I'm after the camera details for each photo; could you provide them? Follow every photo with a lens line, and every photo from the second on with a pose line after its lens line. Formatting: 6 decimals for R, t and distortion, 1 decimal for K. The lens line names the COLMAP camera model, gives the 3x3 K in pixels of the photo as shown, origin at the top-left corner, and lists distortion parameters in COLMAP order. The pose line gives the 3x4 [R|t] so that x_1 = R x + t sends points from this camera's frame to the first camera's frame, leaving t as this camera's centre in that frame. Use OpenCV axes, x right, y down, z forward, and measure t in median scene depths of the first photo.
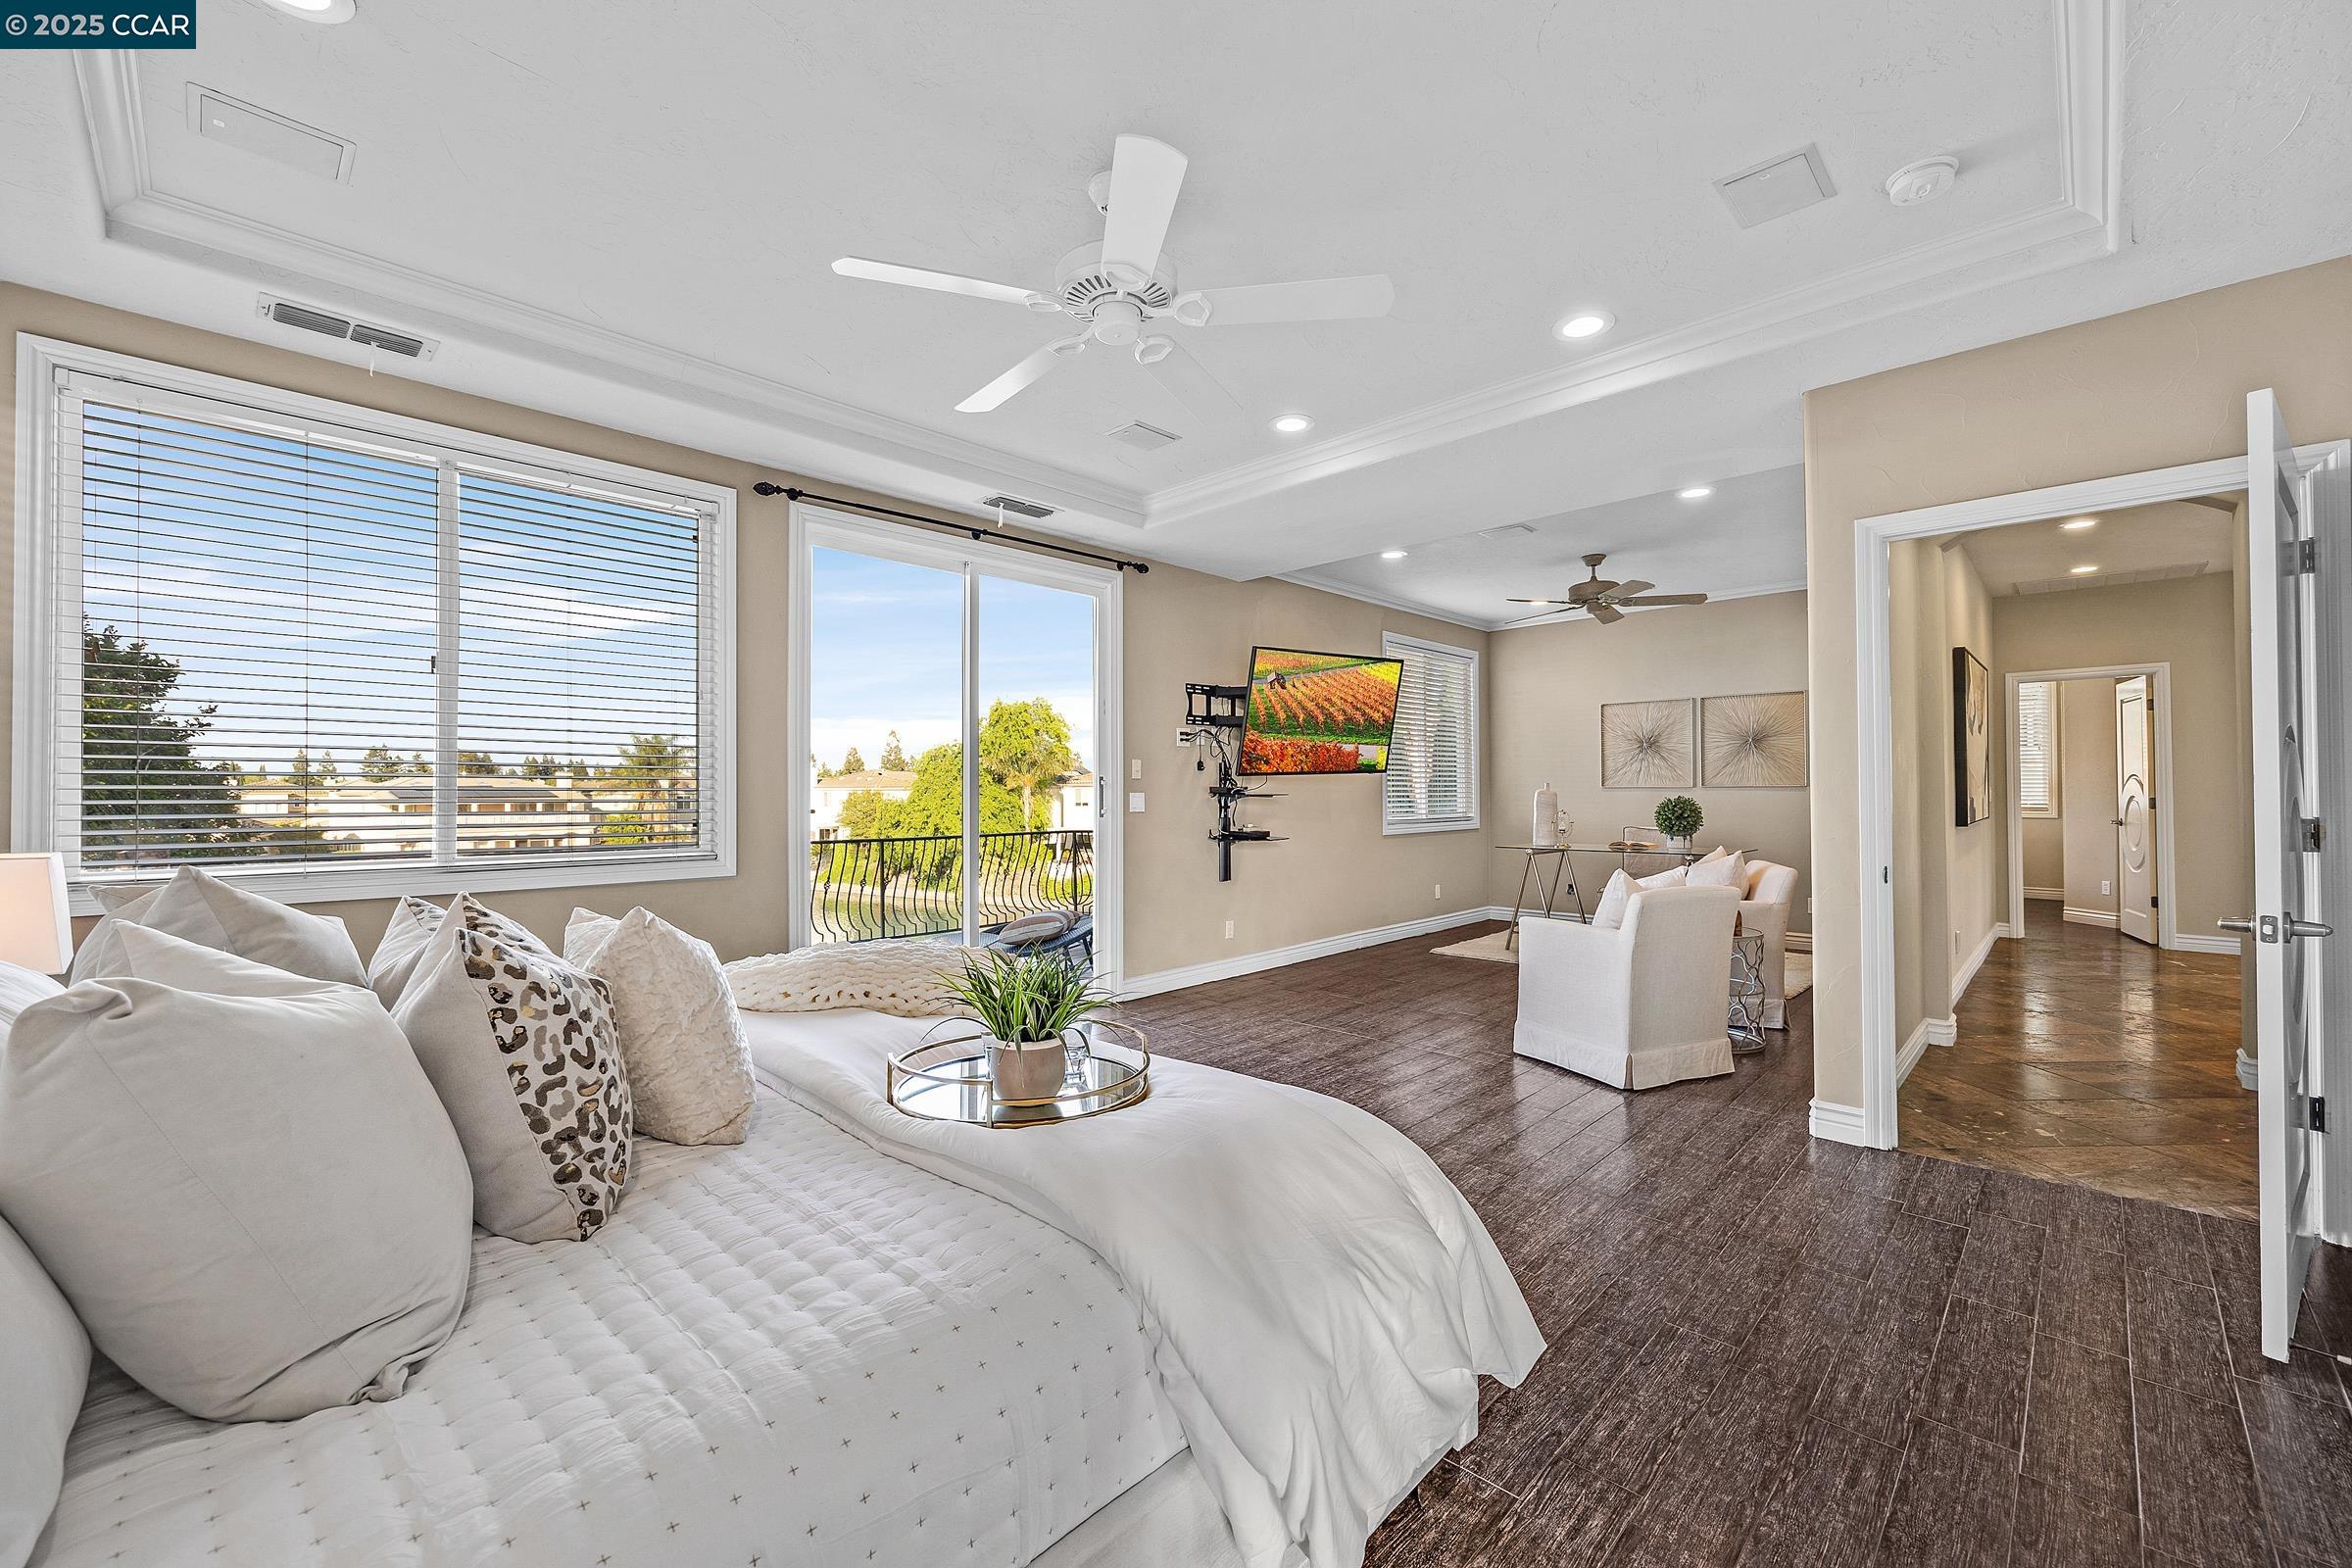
lens RADIAL K [[939.6, 0, 1167.8], [0, 939.6, 777.6], [0, 0, 1]] dist [0.001972, -0.000444]
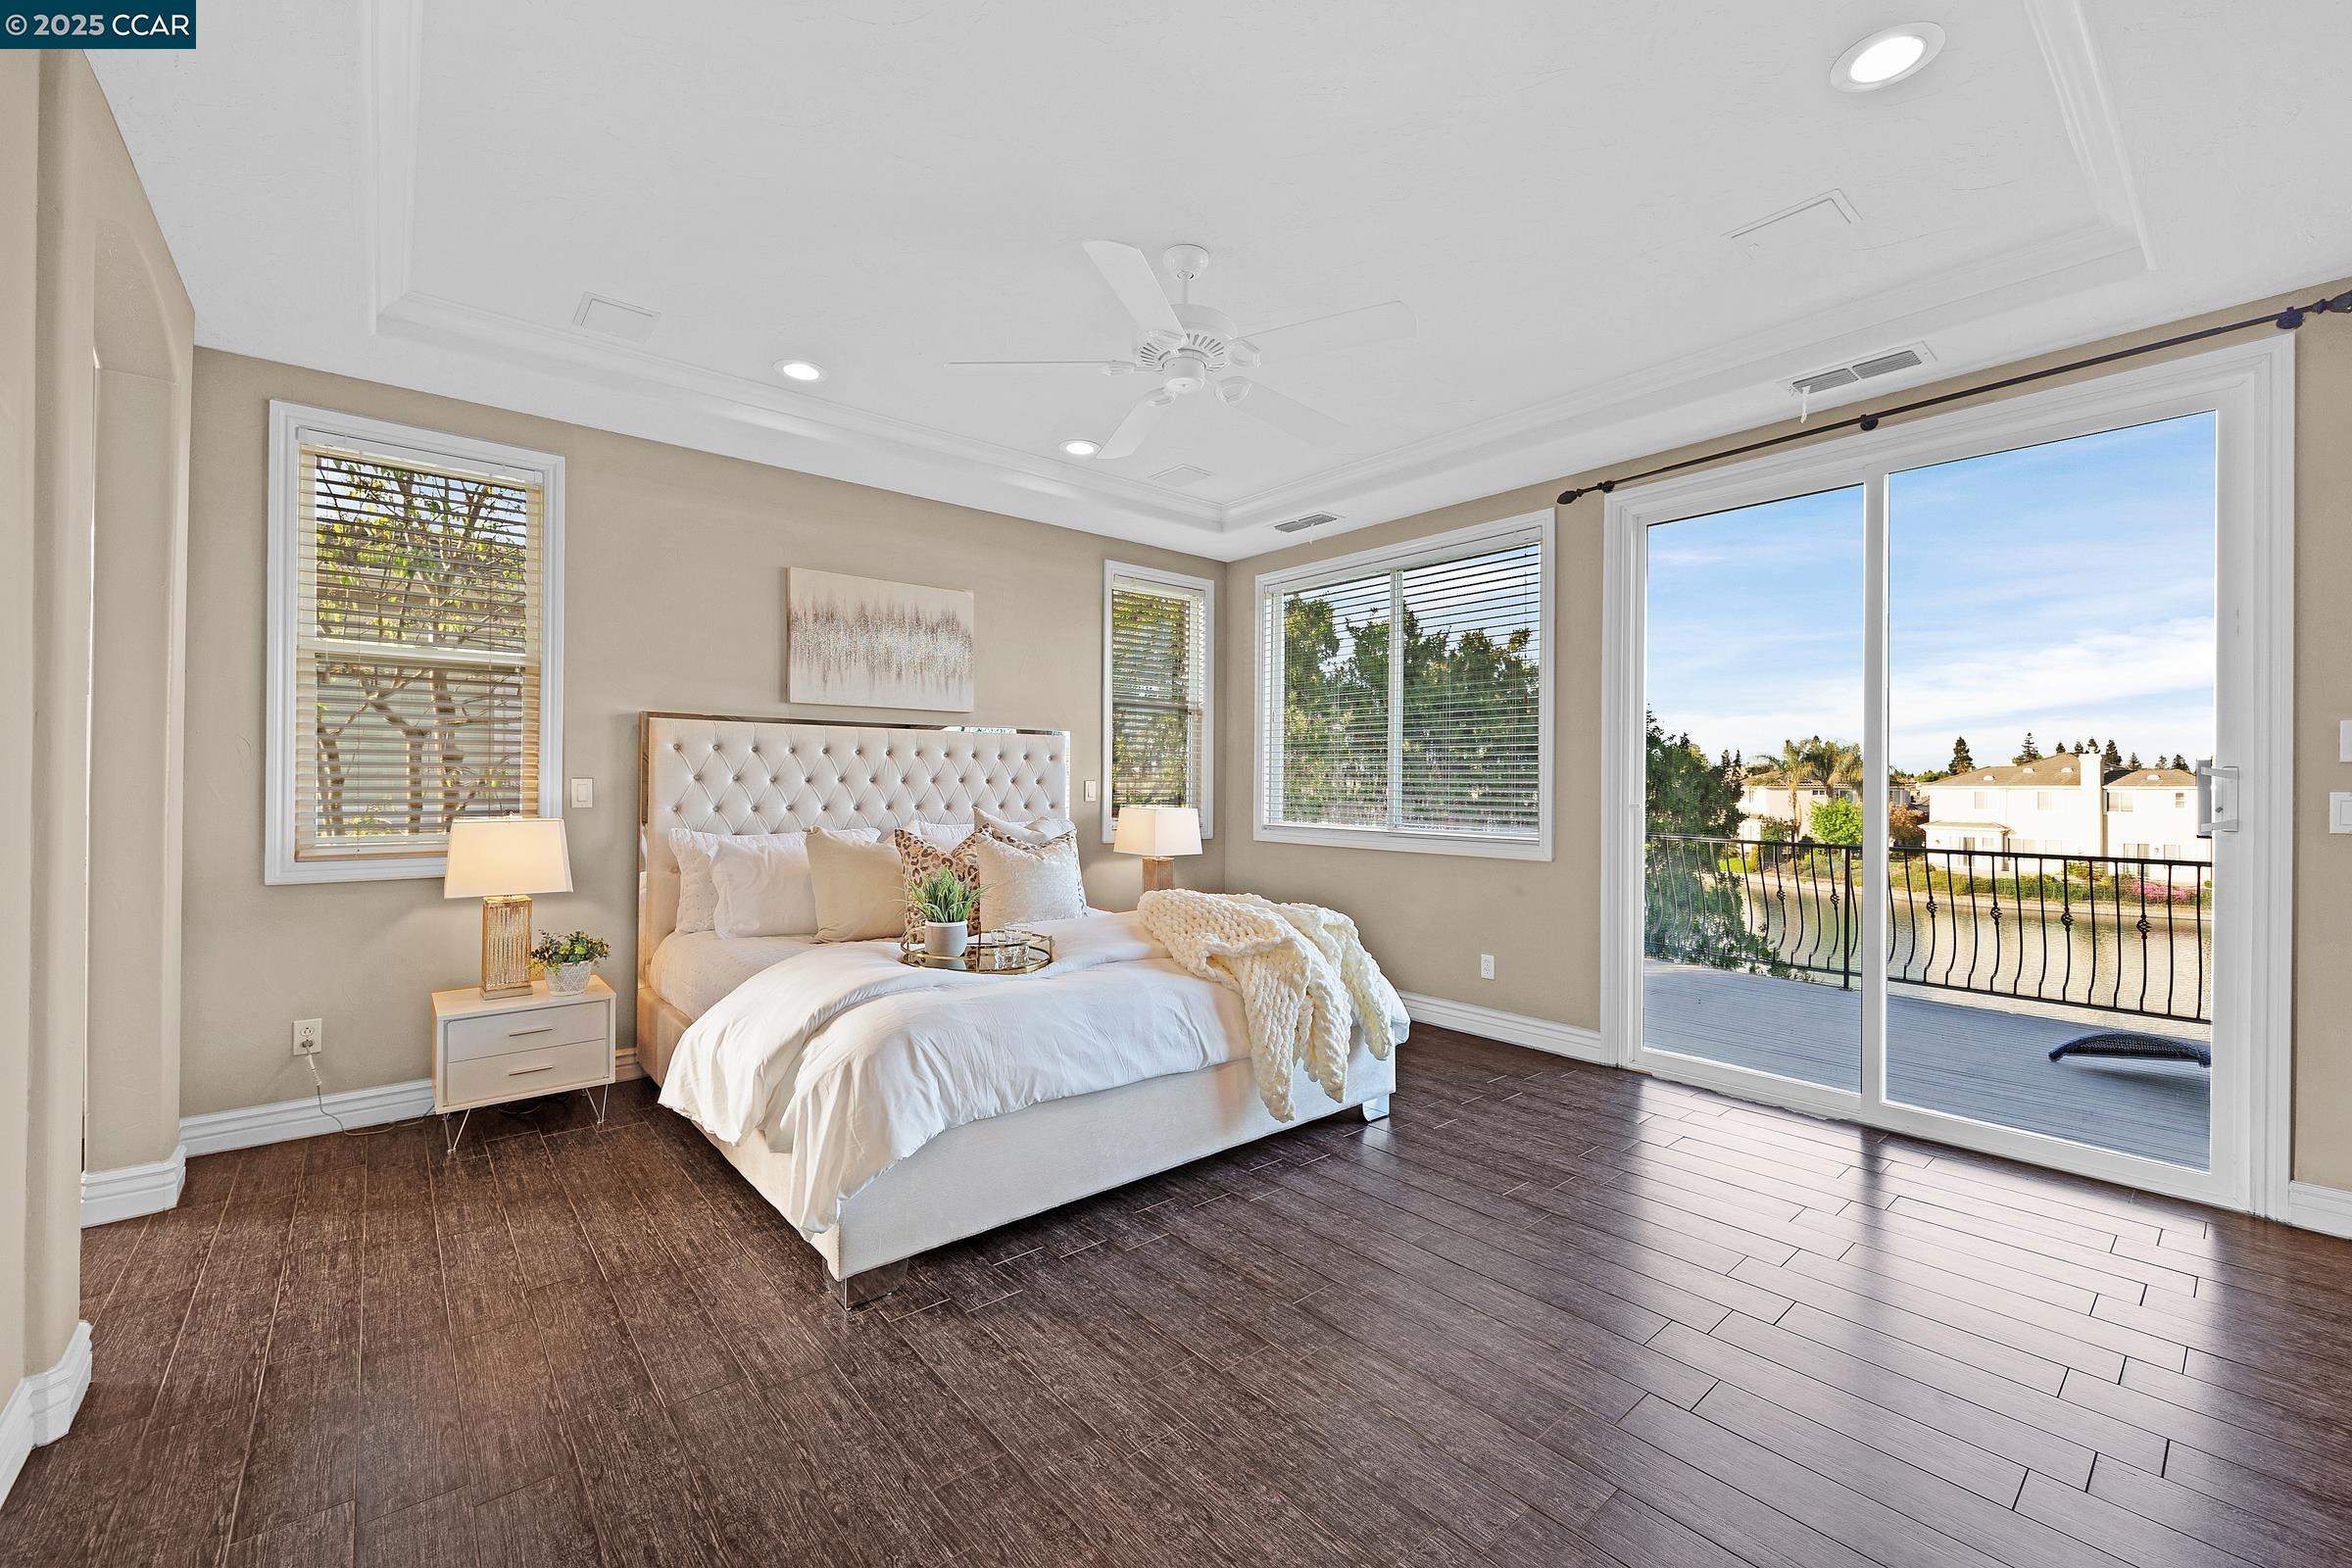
lens RADIAL K [[939.6, 0, 1165.8], [0, 939.6, 780.4], [0, 0, 1]] dist [0.001972, -0.000444]
pose [[-0.093819, -0.005528, -0.995574, 0.929626], [0.002996, 0.999978, -0.005834, 0.017007], [0.995585, -0.003530, -0.093801, 0.931141]]
